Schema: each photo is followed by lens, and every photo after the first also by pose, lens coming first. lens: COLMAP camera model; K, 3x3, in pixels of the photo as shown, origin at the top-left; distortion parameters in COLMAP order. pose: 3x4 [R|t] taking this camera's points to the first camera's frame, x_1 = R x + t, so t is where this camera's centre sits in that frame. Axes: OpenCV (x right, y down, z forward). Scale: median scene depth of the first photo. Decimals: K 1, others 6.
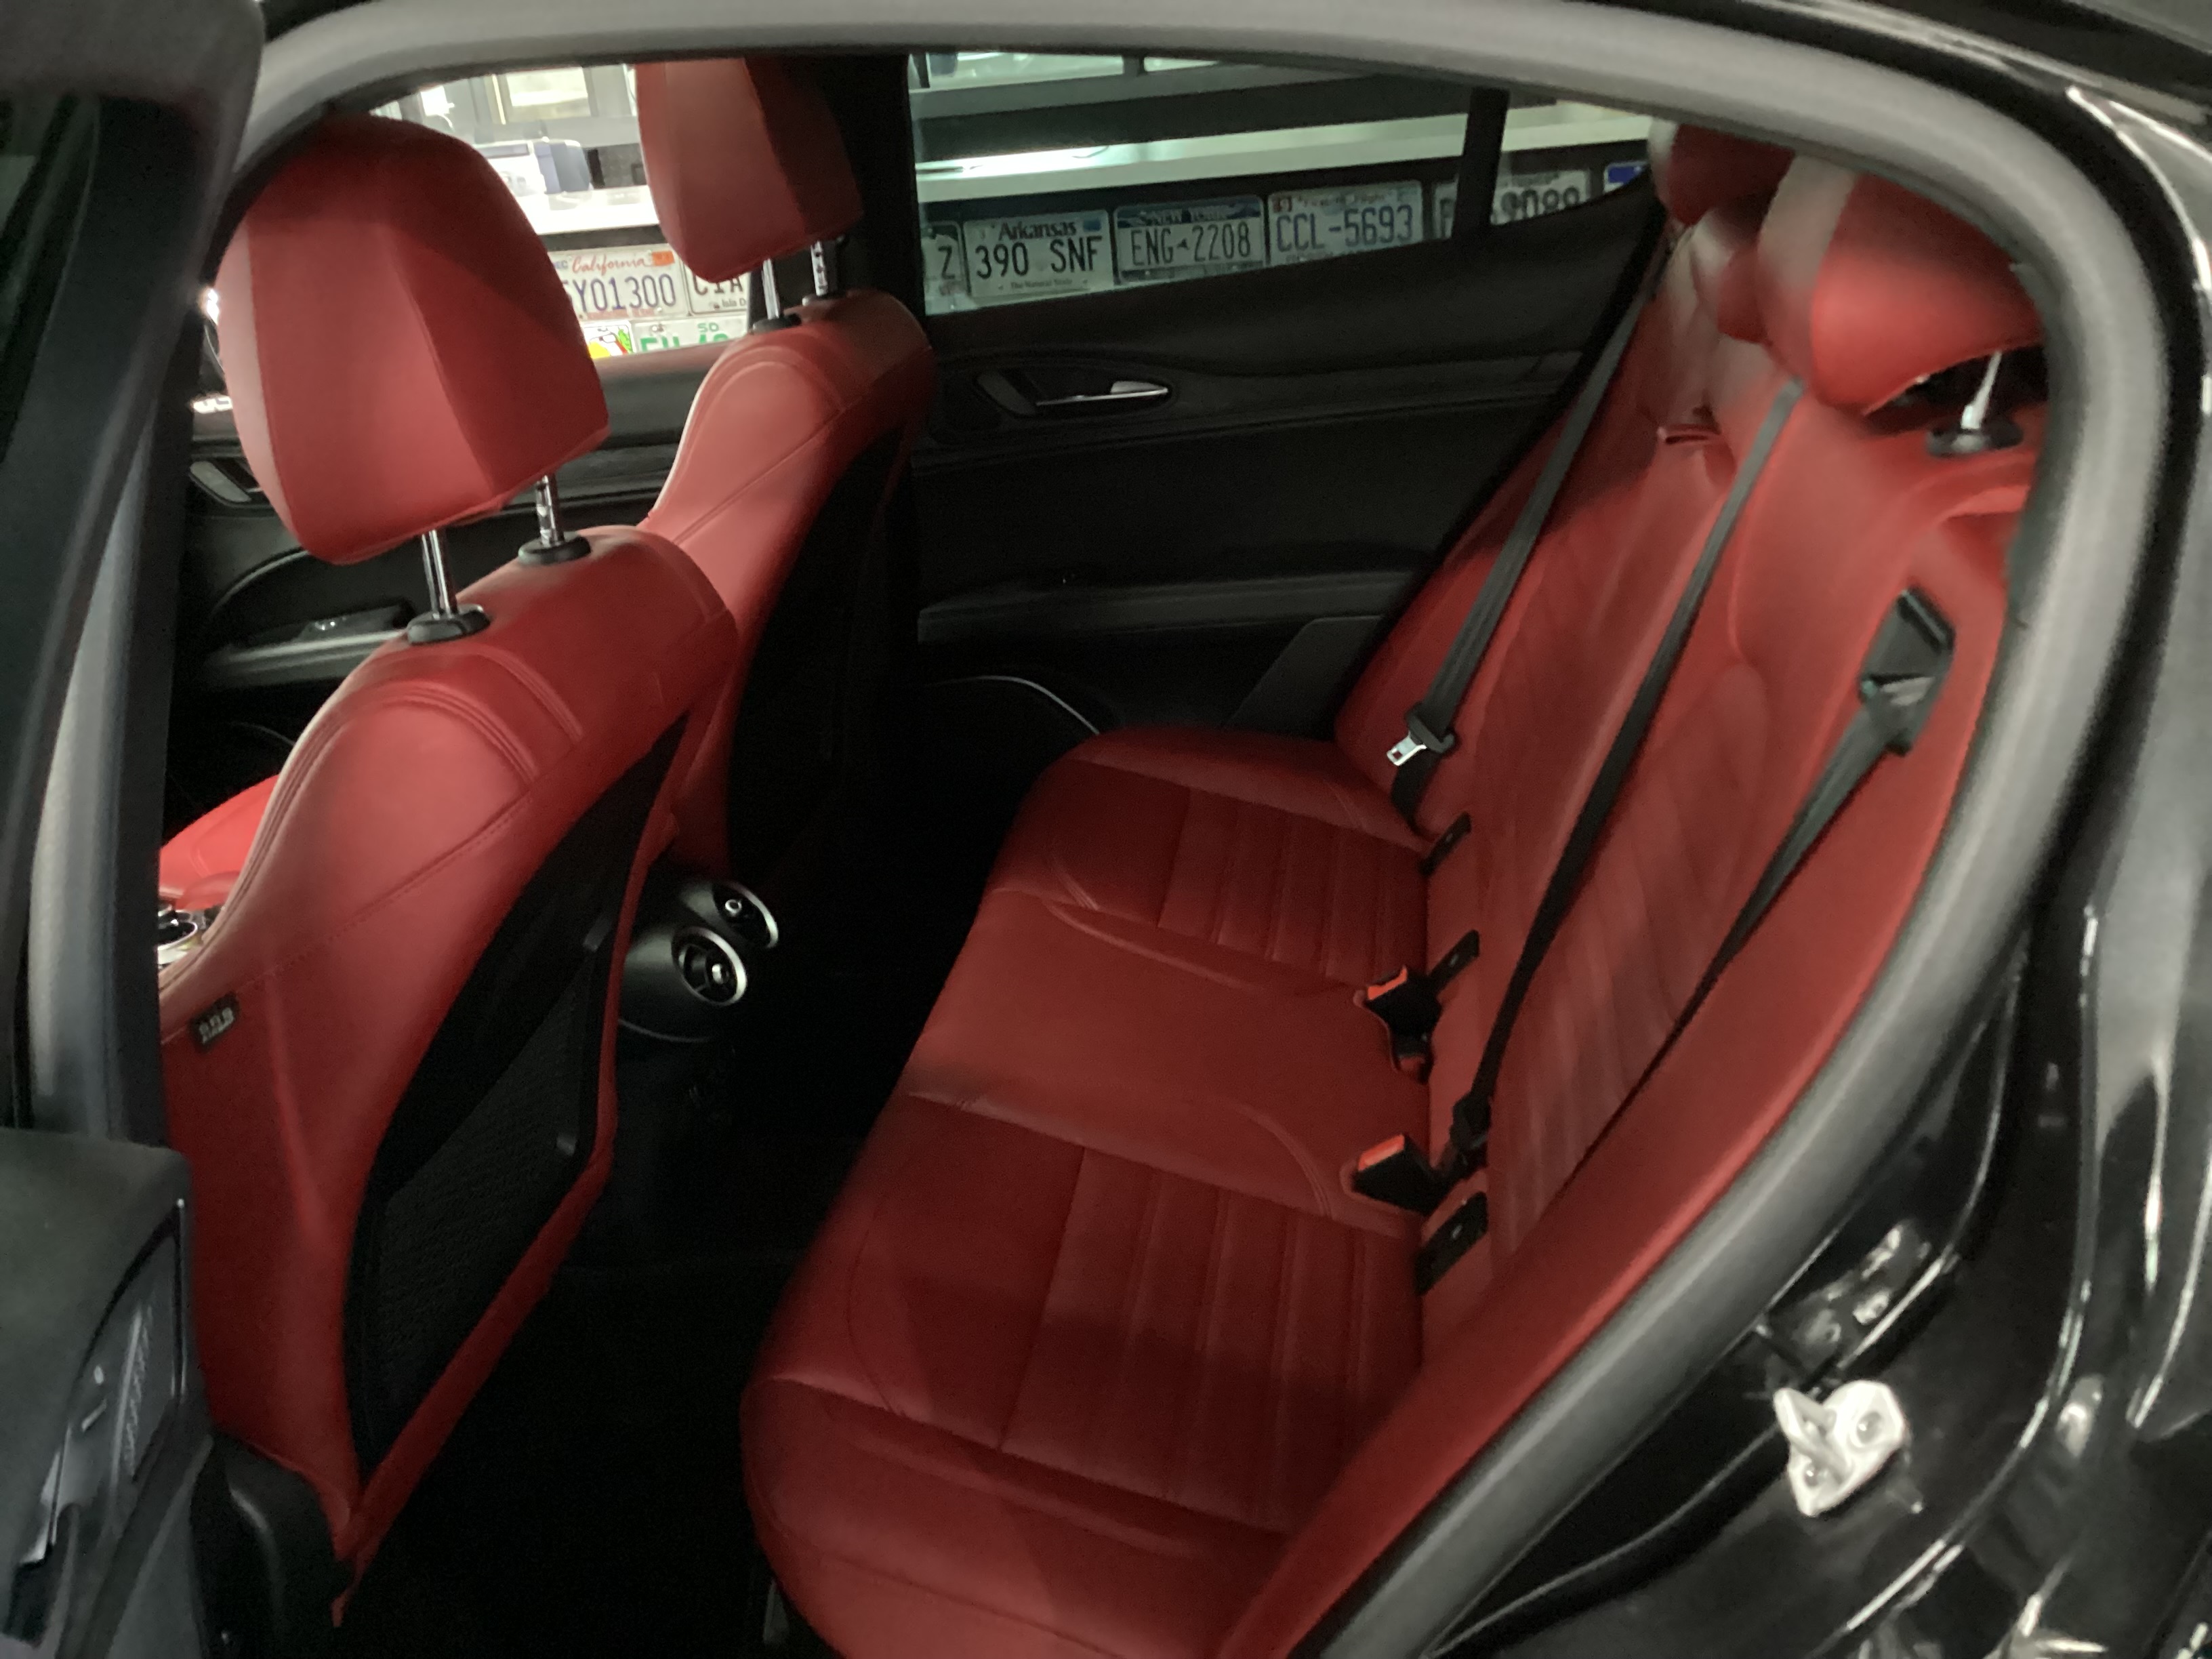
lens RADIAL K [[1923.8, 0, 1106.0], [0, 1923.8, 829.5], [0, 0, 1]] dist [0.013173, -0.002750]
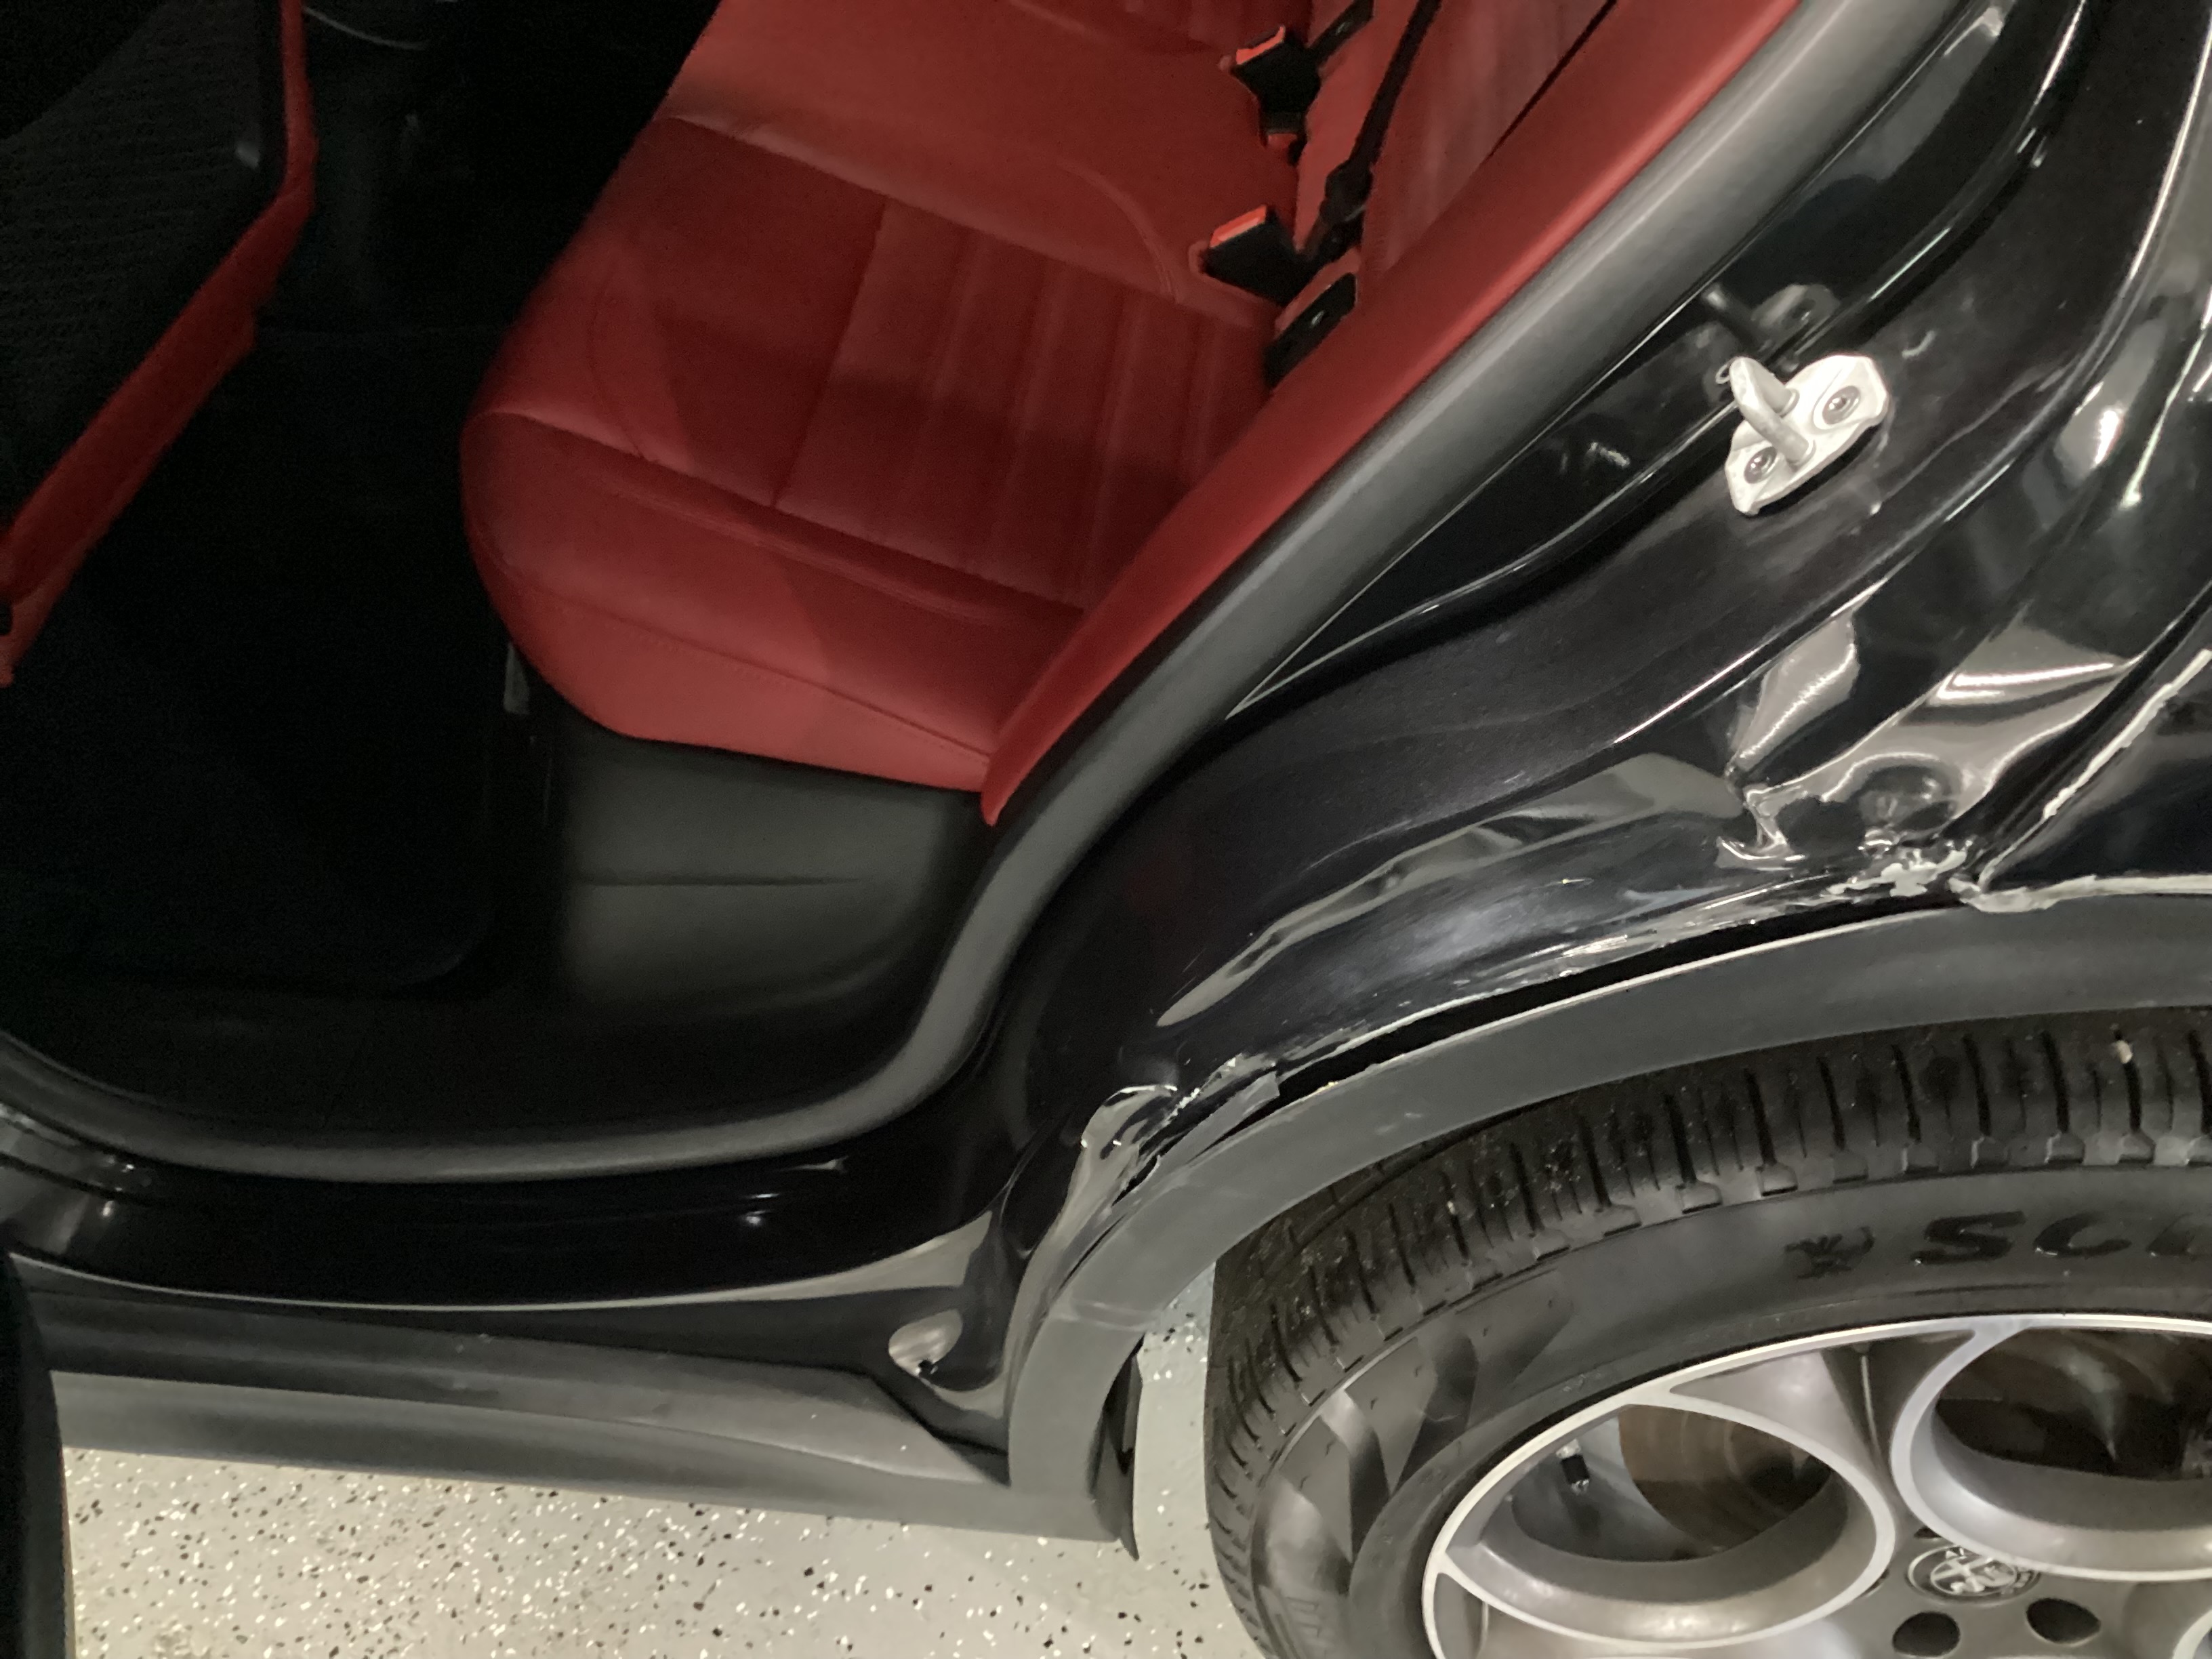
lens RADIAL K [[1923.8, 0, 1106.0], [0, 1923.8, 829.5], [0, 0, 1]] dist [0.013173, -0.002750]
pose [[0.995803, 0.024802, 0.088098, 0.016414], [-0.056458, 0.924077, 0.378013, 0.099552], [-0.072034, -0.381400, 0.921599, 0.120178]]
